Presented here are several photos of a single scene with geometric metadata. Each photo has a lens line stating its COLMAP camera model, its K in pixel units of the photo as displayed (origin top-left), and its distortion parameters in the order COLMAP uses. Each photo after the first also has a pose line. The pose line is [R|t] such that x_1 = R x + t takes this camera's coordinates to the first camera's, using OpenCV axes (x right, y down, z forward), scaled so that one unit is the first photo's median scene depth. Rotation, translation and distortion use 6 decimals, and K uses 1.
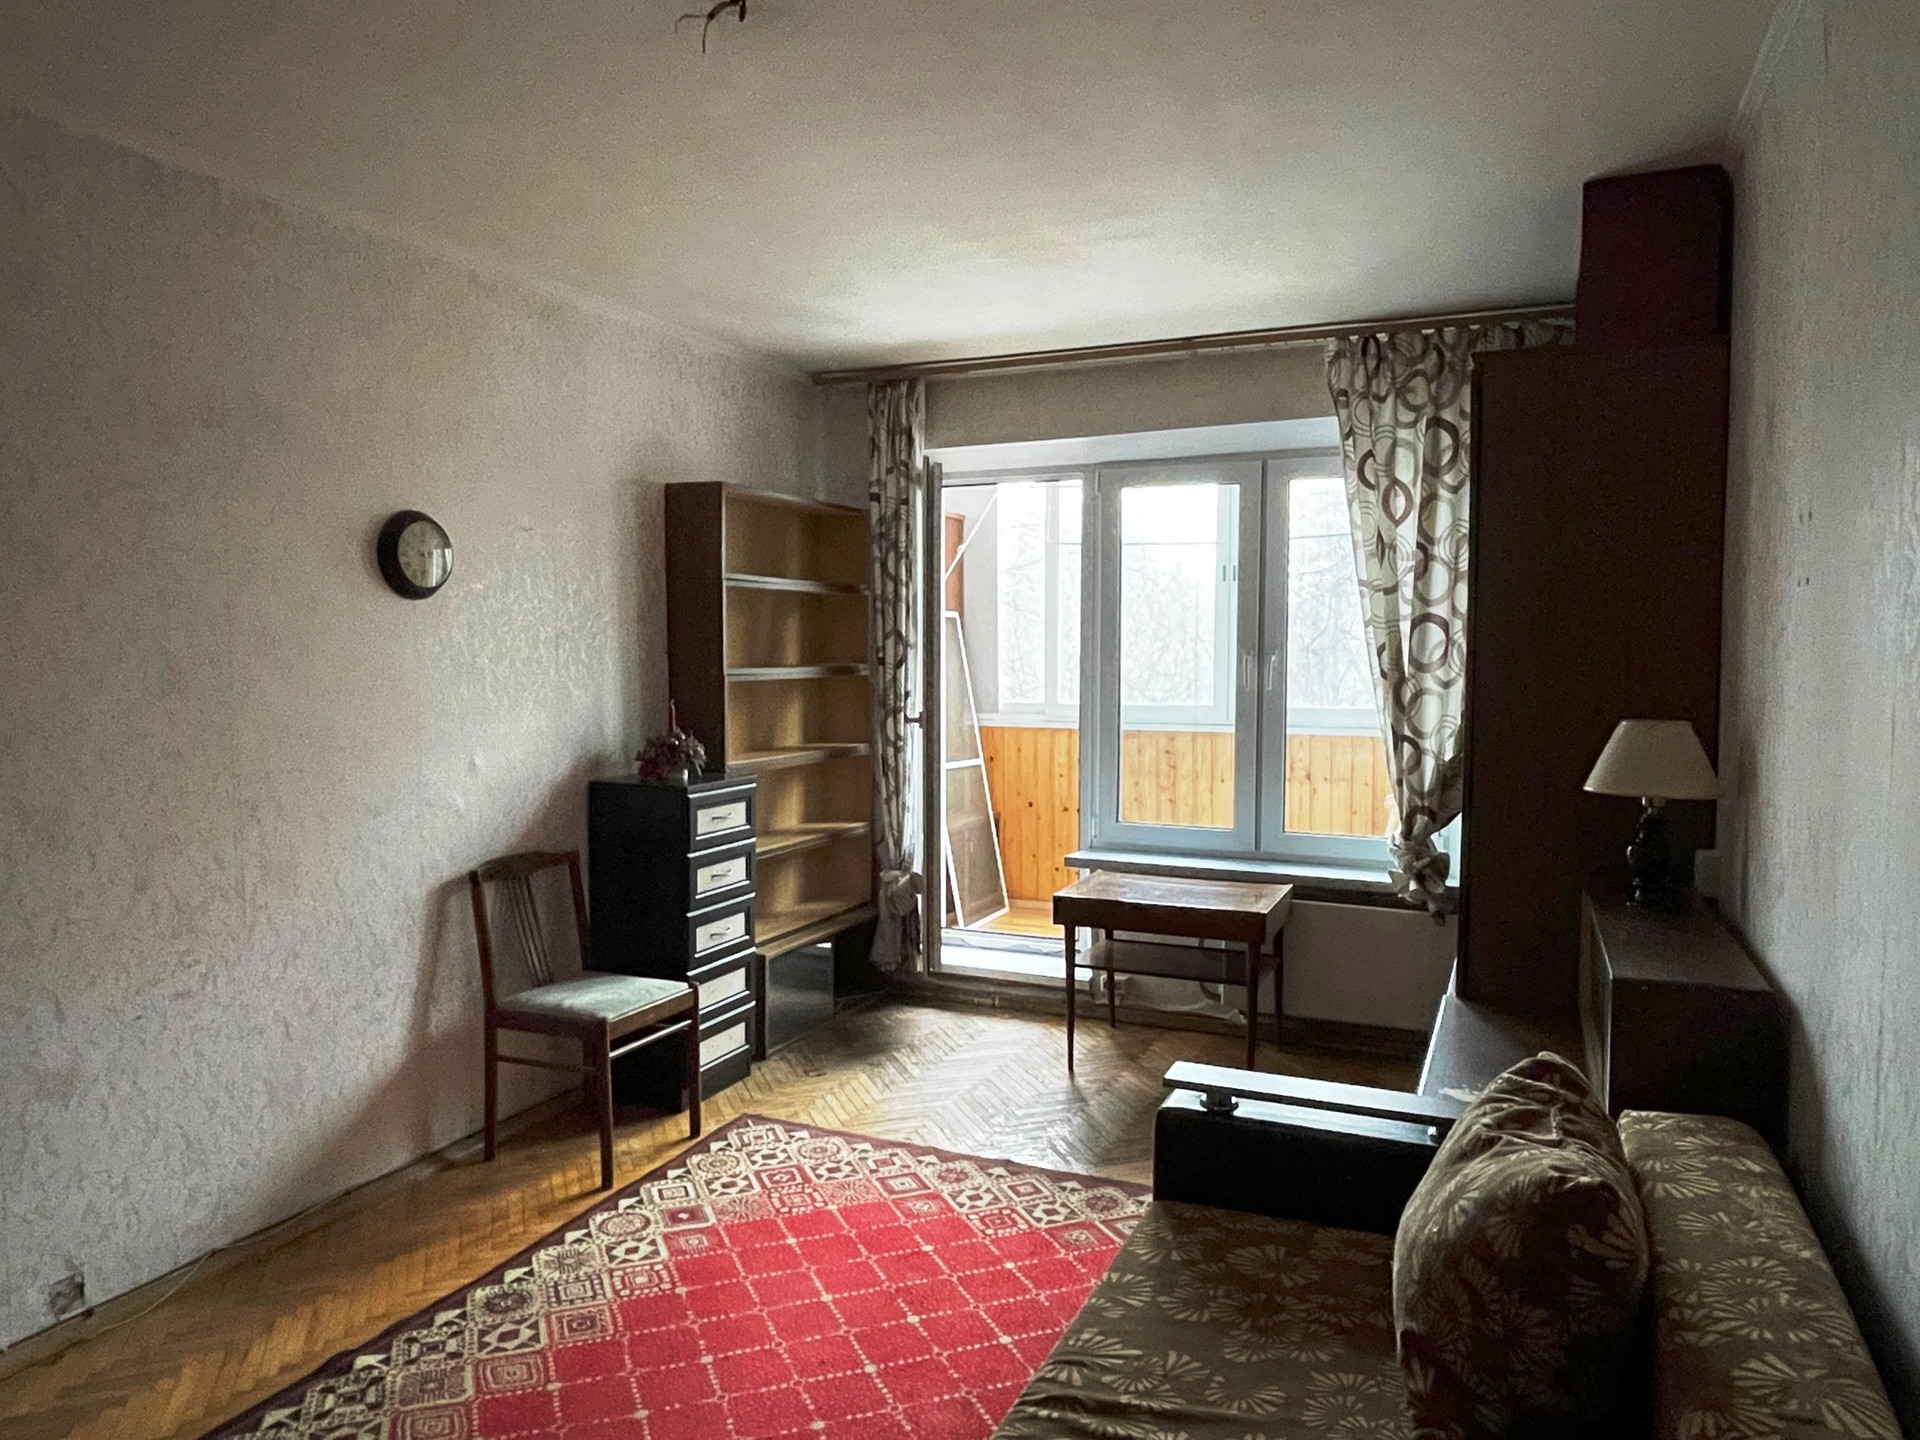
lens RADIAL K [[1286.4, 0, 956.3], [0, 1286.4, 717.1], [0, 0, 1]] dist [0.003056, -0.012941]
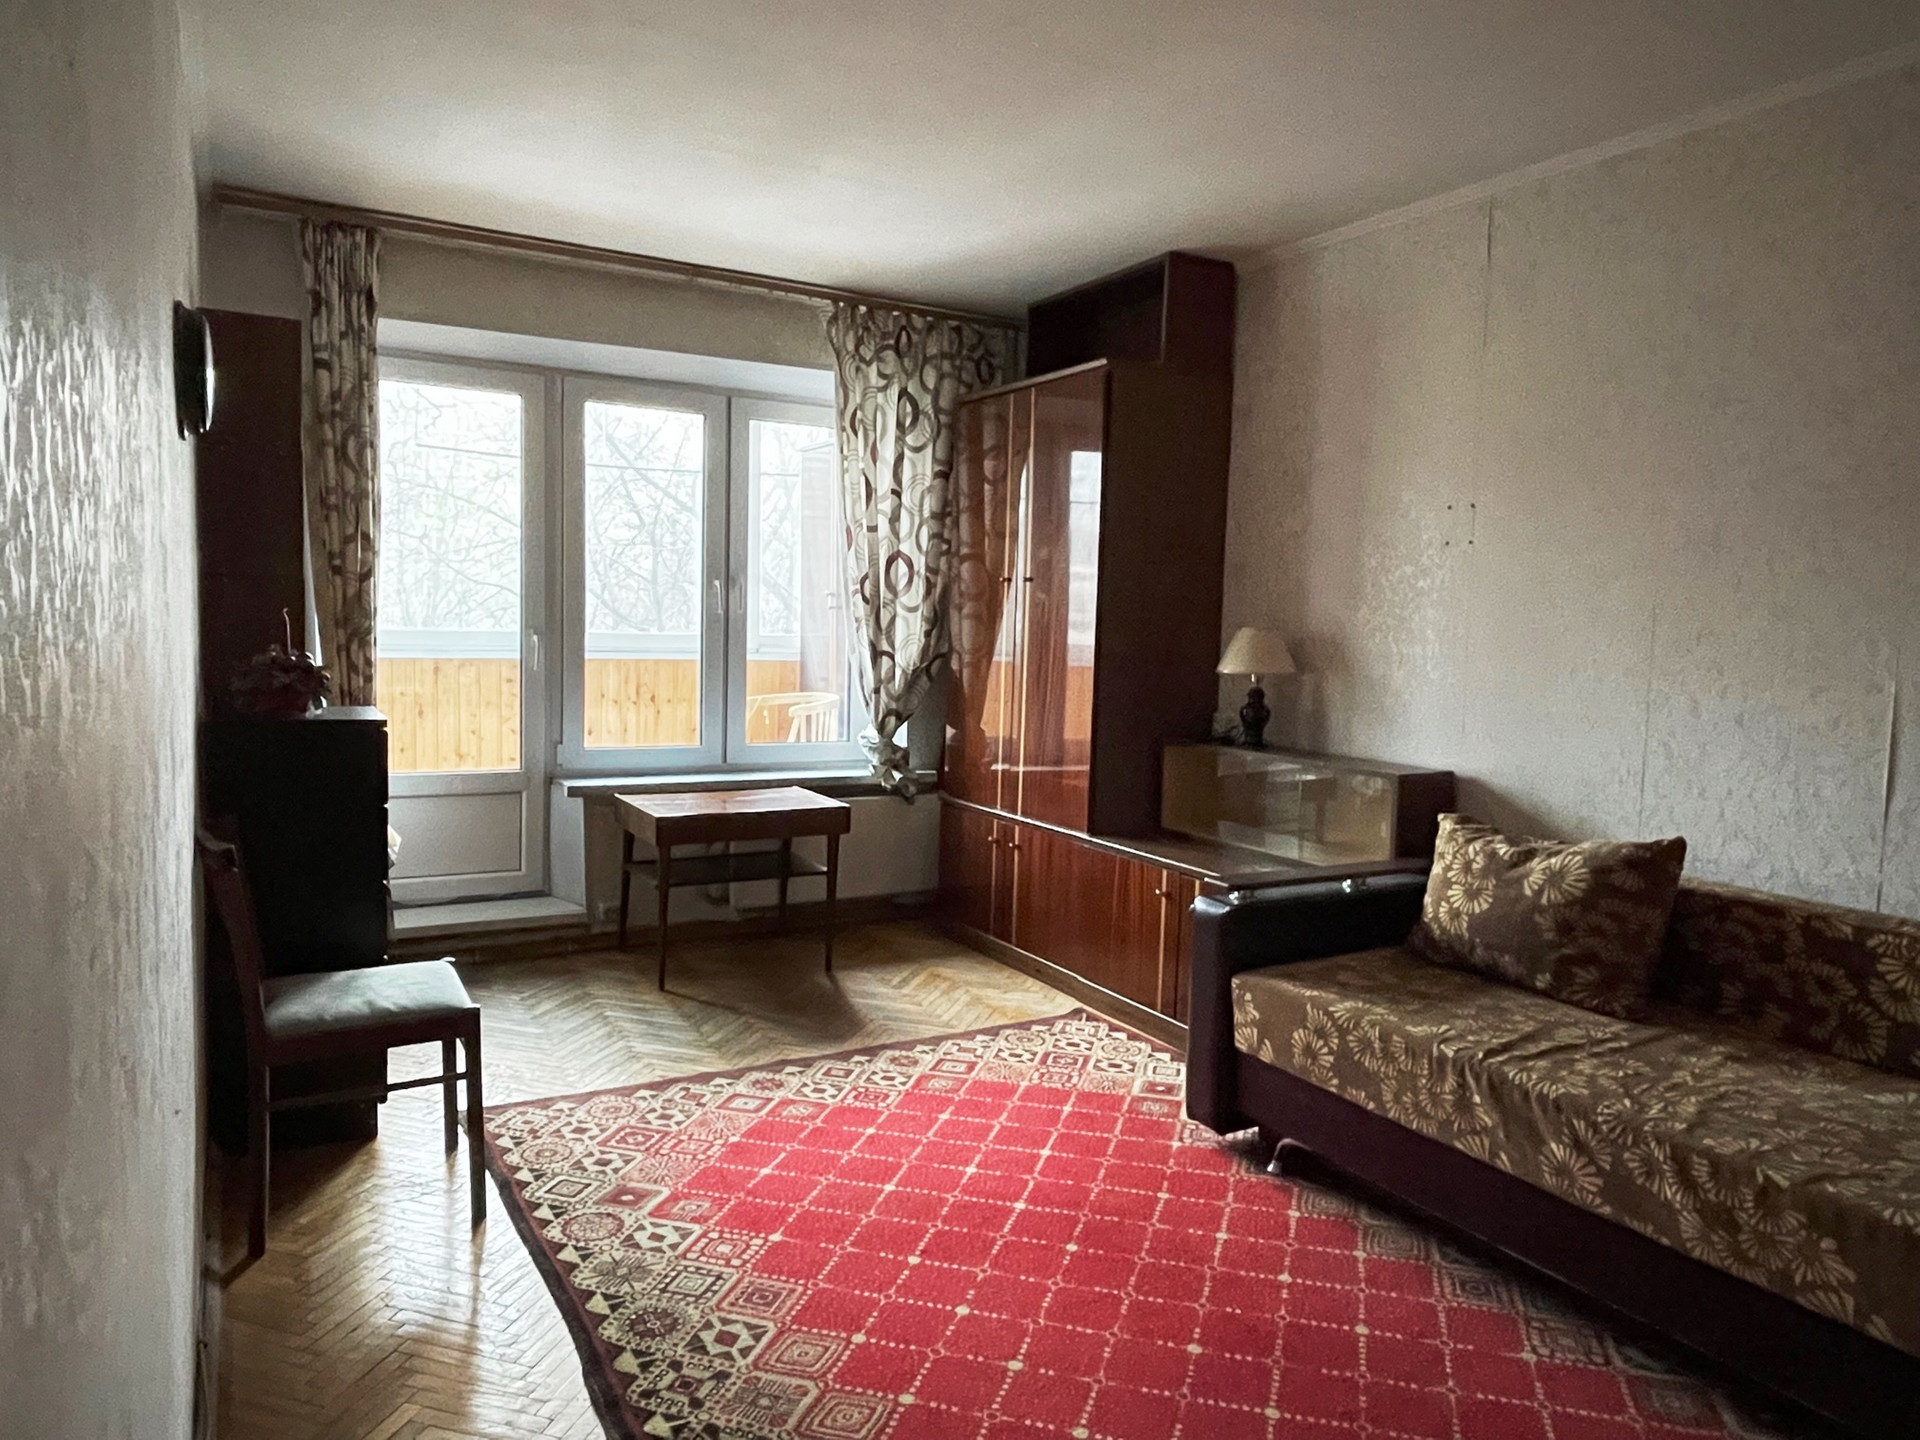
lens RADIAL K [[1286.4, 0, 955.1], [0, 1286.4, 727.1], [0, 0, 1]] dist [0.003056, -0.012941]
pose [[0.586199, -0.053164, 0.808421, -0.678974], [0.015289, 0.998393, 0.054571, 0.023693], [-0.810023, -0.019629, 0.586070, 0.282132]]
